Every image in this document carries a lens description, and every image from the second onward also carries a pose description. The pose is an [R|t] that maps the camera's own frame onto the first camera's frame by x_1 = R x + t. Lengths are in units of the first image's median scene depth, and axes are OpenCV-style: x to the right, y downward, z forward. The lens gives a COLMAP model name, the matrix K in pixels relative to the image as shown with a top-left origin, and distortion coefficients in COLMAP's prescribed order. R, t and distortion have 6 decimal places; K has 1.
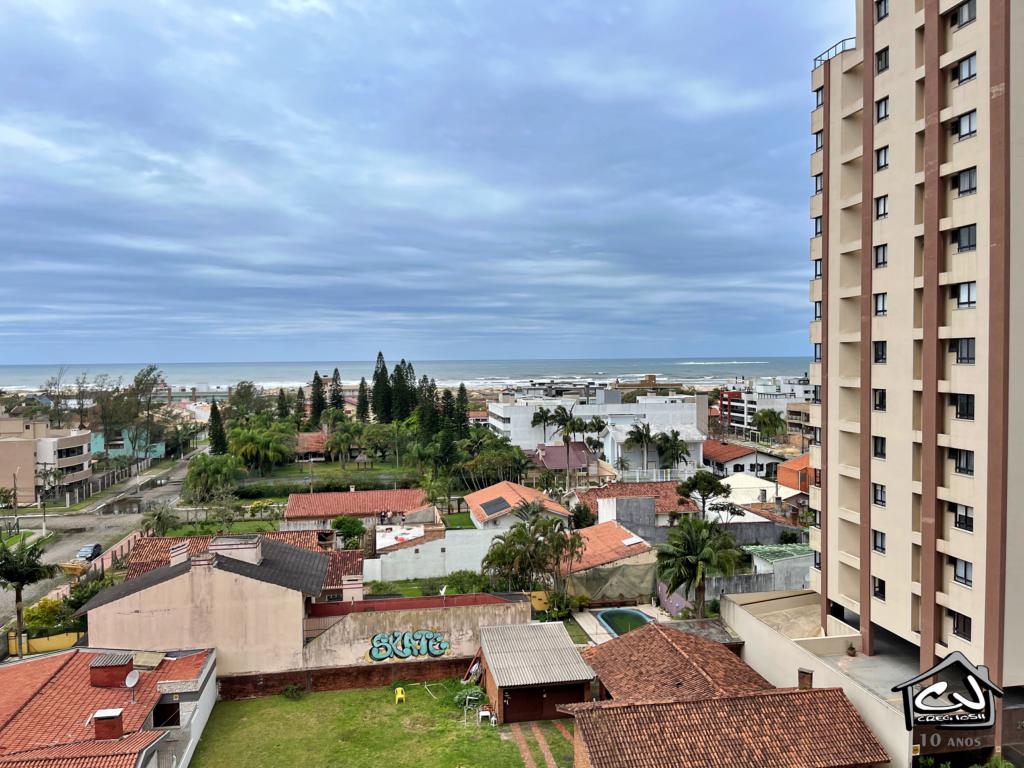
lens RADIAL K [[772.4, 0, 512.0], [0, 772.4, 384.0], [0, 0, 1]] dist [0.079213, -0.115879]
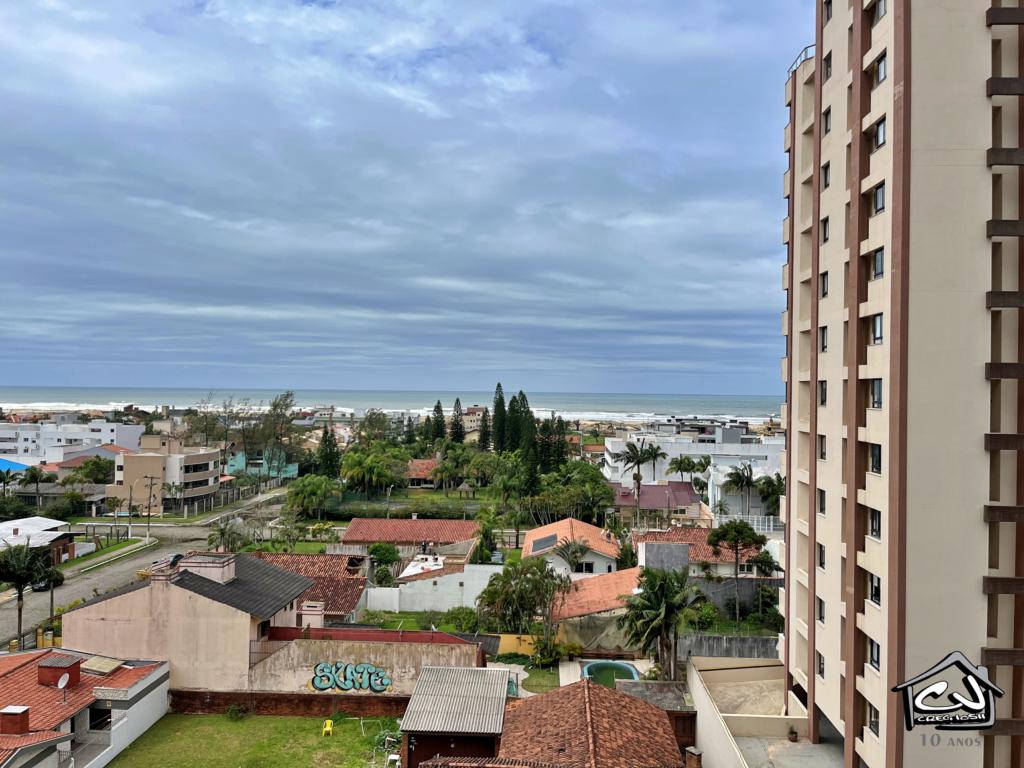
lens RADIAL K [[772.4, 0, 512.0], [0, 772.4, 384.0], [0, 0, 1]] dist [0.079213, -0.115879]
pose [[0.976726, 0.021789, -0.213379, 0.270367], [-0.030825, 0.998759, -0.039116, -0.005014], [0.212262, 0.044783, 0.976186, 0.057593]]
